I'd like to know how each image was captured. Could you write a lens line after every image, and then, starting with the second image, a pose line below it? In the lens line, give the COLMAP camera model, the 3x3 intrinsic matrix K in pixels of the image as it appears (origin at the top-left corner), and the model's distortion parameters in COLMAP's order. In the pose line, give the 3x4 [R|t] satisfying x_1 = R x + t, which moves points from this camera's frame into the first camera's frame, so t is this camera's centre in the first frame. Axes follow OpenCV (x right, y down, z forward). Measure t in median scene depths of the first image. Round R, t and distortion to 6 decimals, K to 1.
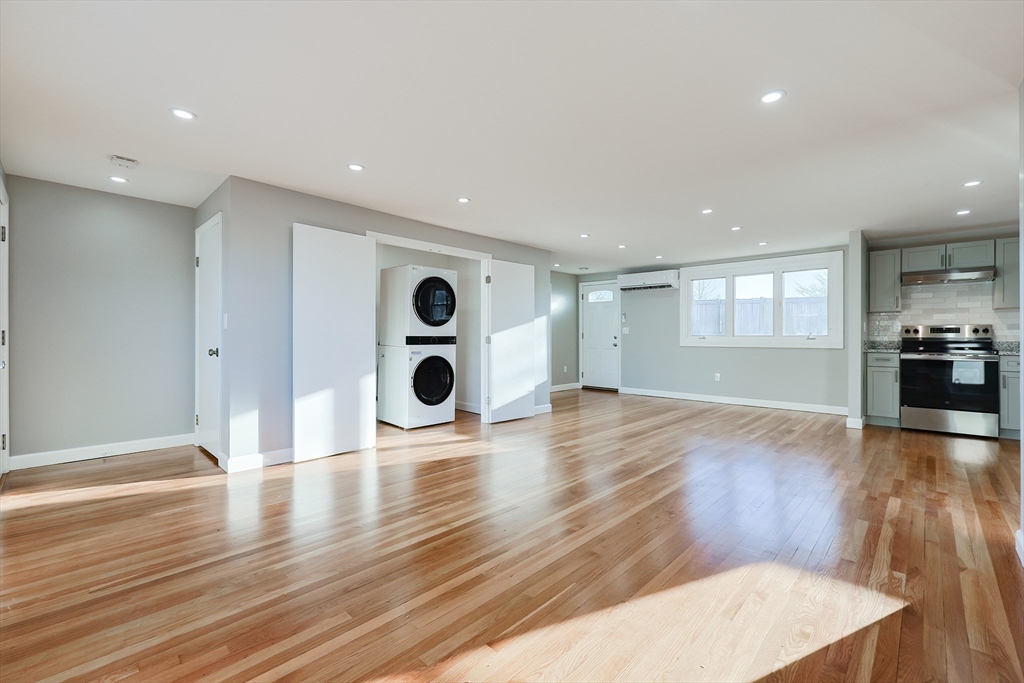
lens RADIAL K [[439.1, 0, 518.5], [0, 439.1, 336.2], [0, 0, 1]] dist [0.002778, 0.000065]
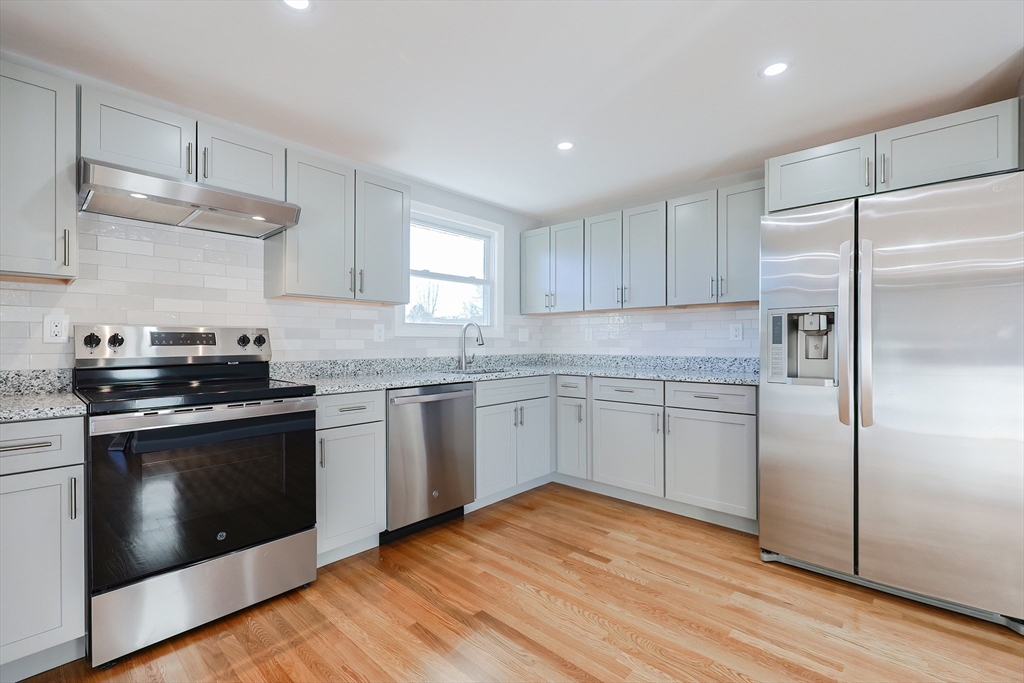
lens RADIAL K [[447.7, 0, 512.0], [0, 447.7, 341.5], [0, 0, 1]] dist [0.002279, 0.000227]
pose [[-0.008534, 0.000275, 0.999964, 0.595345], [0.002275, 0.999997, -0.000256, -0.010708], [-0.999961, 0.002272, -0.008534, 0.757353]]
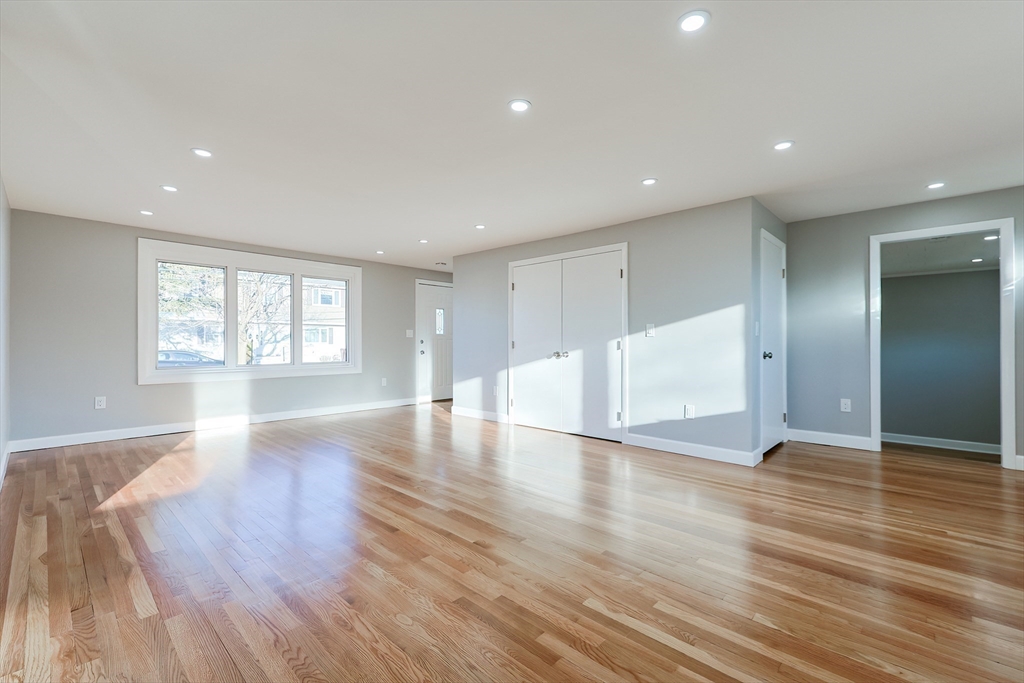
lens RADIAL K [[439.4, 0, 518.6], [0, 439.4, 343.9], [0, 0, 1]] dist [0.002011, 0.000037]
pose [[0.005502, -0.000427, -0.999985, 0.869033], [0.000468, 1.000000, -0.000425, 0.008552], [0.999985, -0.000466, 0.005502, 0.896055]]
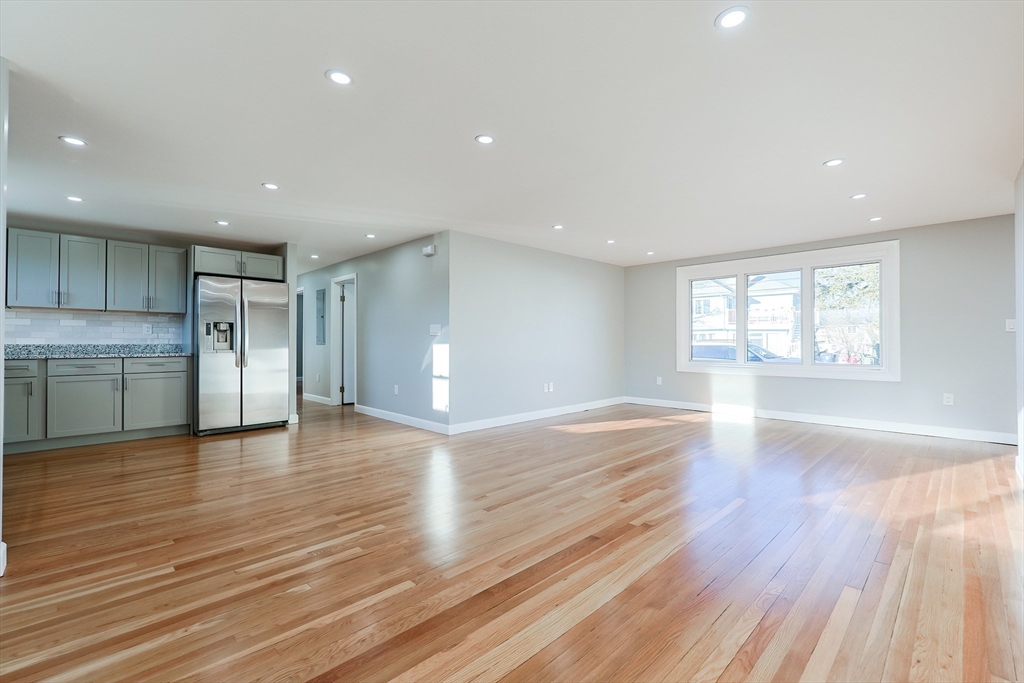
lens RADIAL K [[439.1, 0, 518.5], [0, 439.1, 336.2], [0, 0, 1]] dist [0.002778, 0.000065]
pose [[-0.999740, -0.000345, 0.022811, 0.318323], [-0.000676, 0.999894, -0.014511, 0.008799], [-0.022803, -0.014523, -0.999634, 1.482103]]
